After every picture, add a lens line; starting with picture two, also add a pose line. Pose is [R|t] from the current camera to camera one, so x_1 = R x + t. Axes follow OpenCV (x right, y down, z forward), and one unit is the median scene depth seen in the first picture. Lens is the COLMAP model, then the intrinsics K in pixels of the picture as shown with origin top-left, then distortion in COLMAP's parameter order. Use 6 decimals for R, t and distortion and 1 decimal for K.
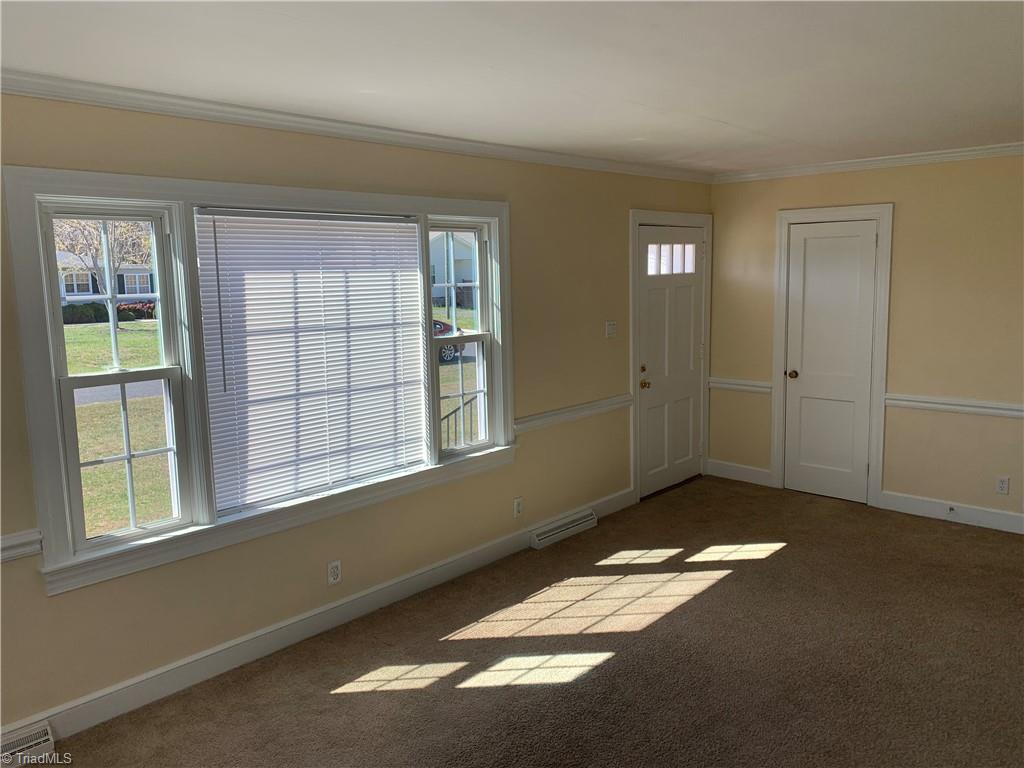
lens RADIAL K [[782.4, 0, 514.4], [0, 782.4, 381.6], [0, 0, 1]] dist [0.071406, 0.002243]
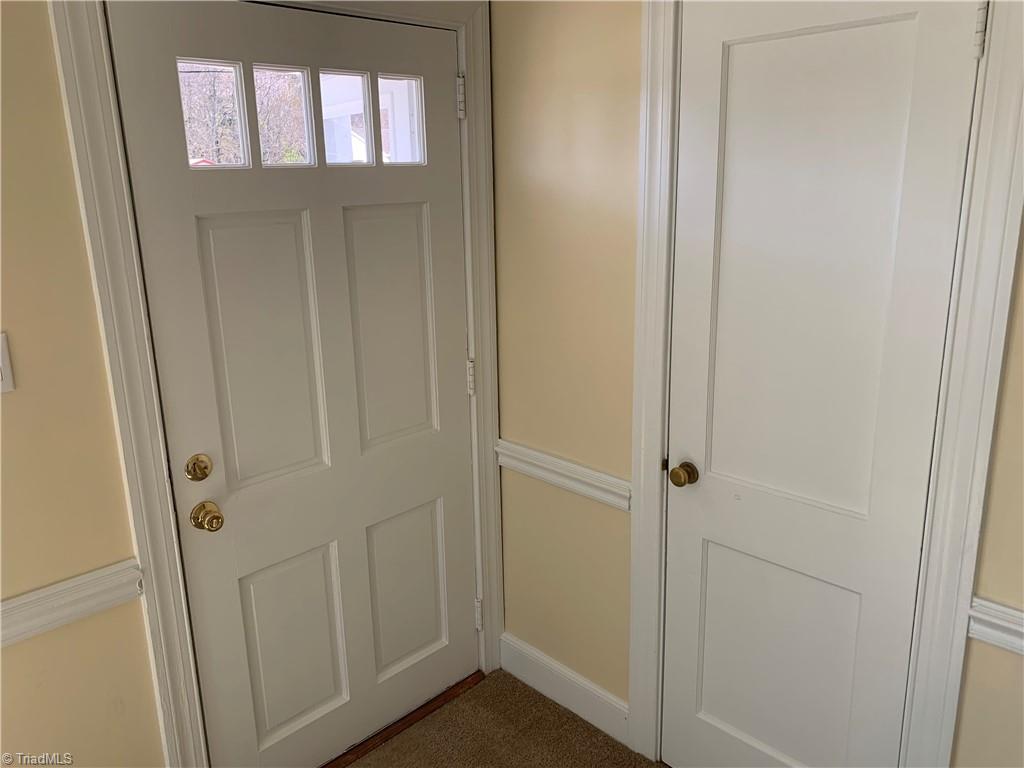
lens RADIAL K [[782.4, 0, 509.6], [0, 782.4, 381.7], [0, 0, 1]] dist [0.071406, 0.002243]
pose [[0.998811, 0.010511, -0.047605, 0.292635], [-0.004866, 0.993098, 0.117184, -0.086483], [0.048508, -0.116813, 0.991969, 0.664090]]
